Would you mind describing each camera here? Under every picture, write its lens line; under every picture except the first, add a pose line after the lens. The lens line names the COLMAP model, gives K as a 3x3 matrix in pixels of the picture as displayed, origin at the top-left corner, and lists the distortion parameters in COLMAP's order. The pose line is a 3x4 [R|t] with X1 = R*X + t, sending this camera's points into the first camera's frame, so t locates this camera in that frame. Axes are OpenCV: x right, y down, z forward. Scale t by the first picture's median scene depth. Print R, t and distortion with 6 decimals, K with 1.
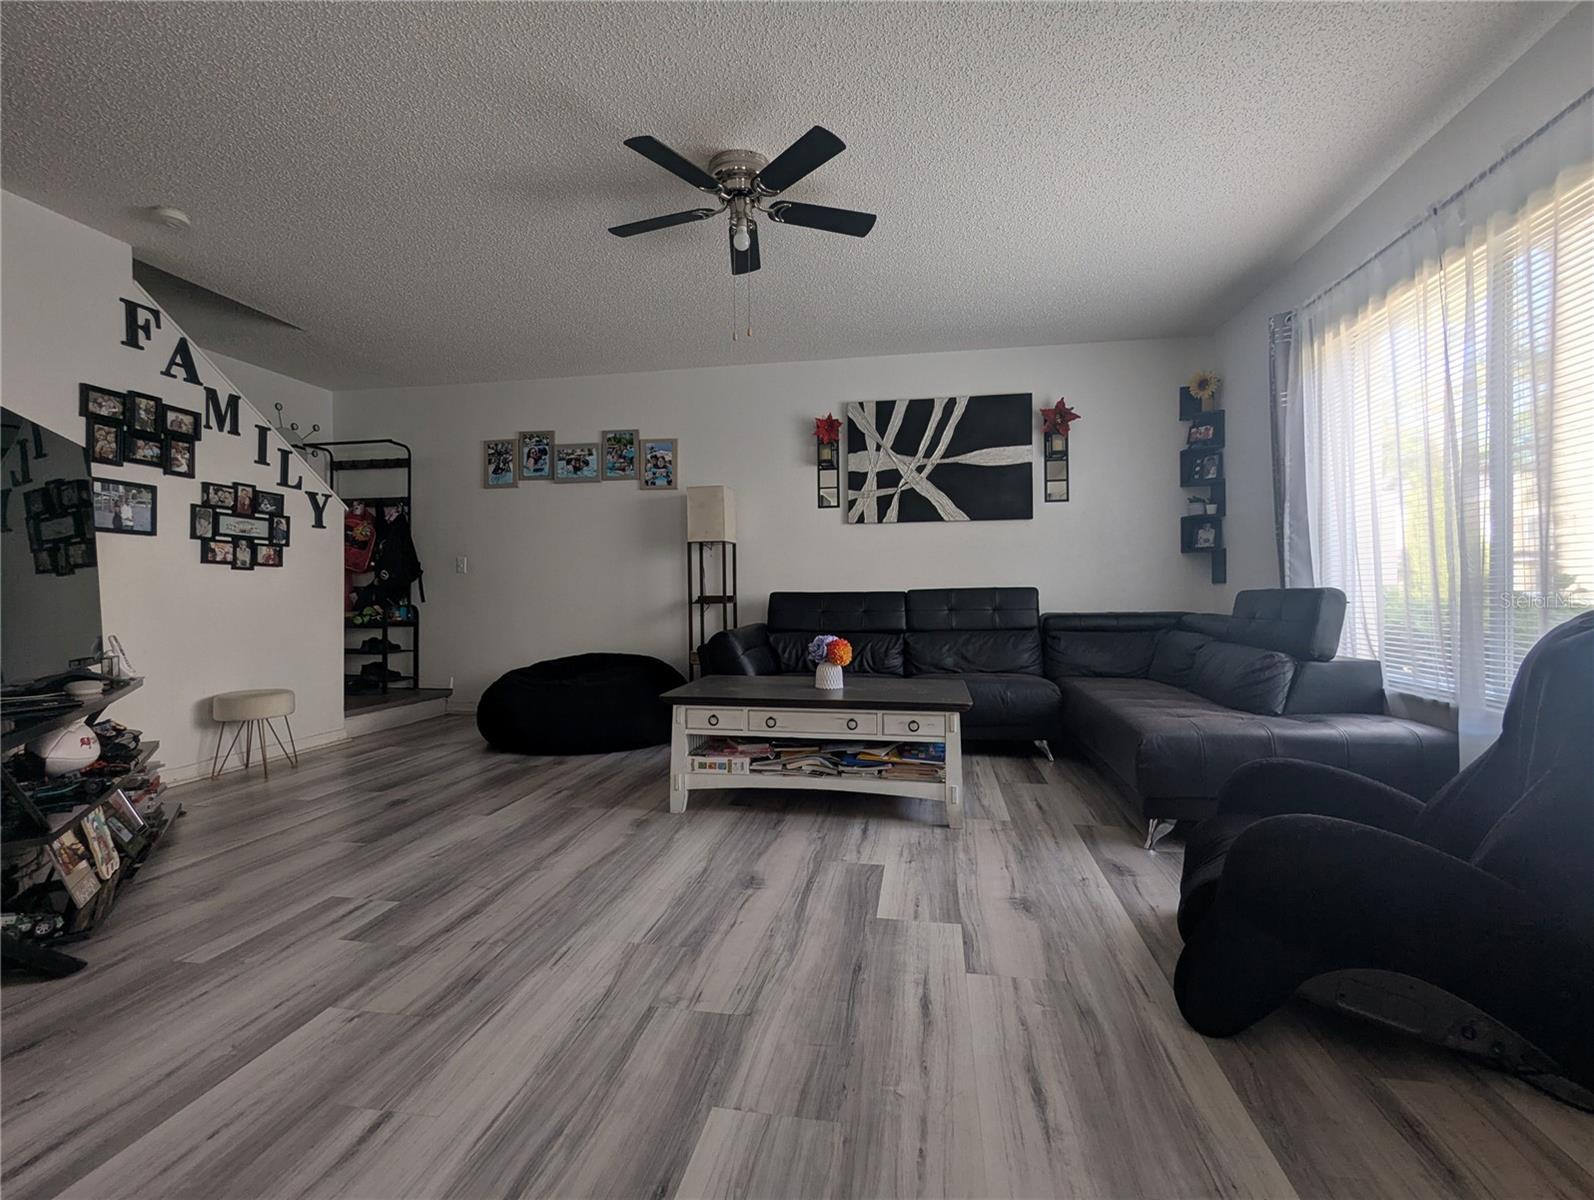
lens RADIAL K [[754.4, 0, 789.3], [0, 754.4, 595.0], [0, 0, 1]] dist [-0.003825, 0.001235]
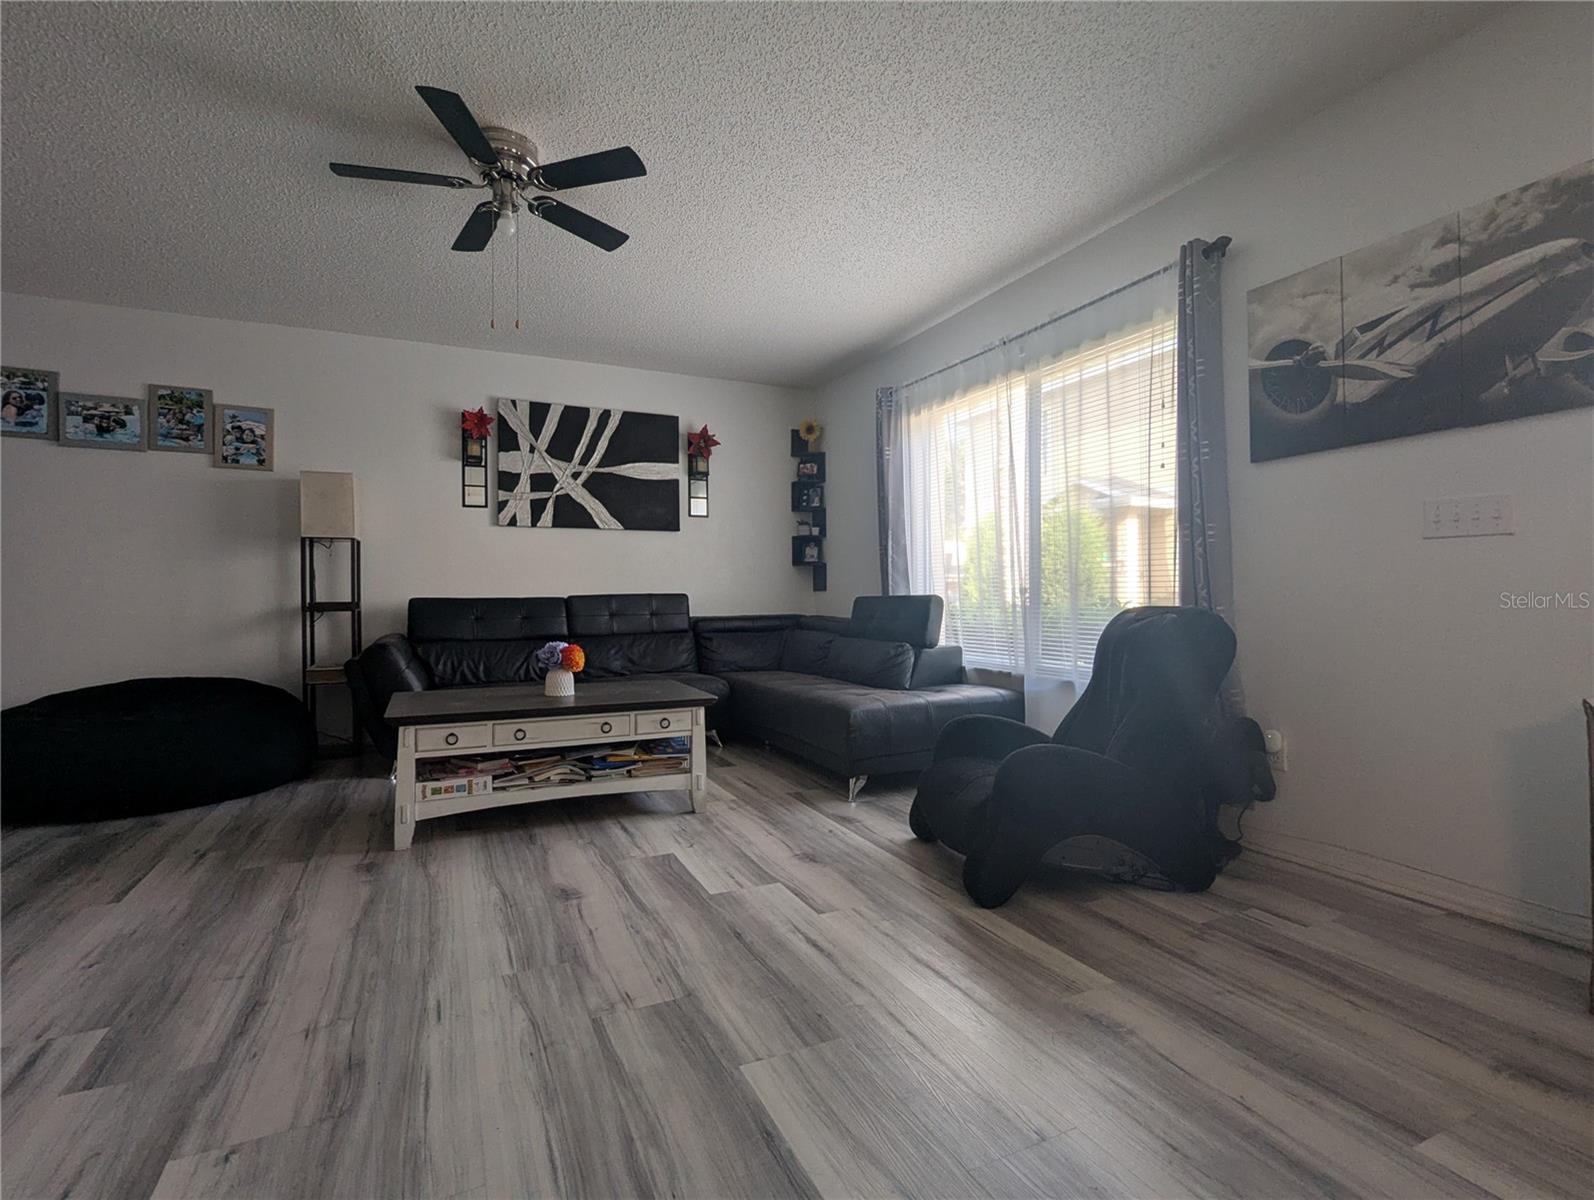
lens RADIAL K [[754.4, 0, 789.3], [0, 754.4, 595.0], [0, 0, 1]] dist [-0.003825, 0.001235]
pose [[0.814984, 0.003664, 0.579472, -0.289848], [0.001094, 0.999969, -0.007861, 0.000908], [-0.579482, 0.007040, 0.814954, 0.025231]]
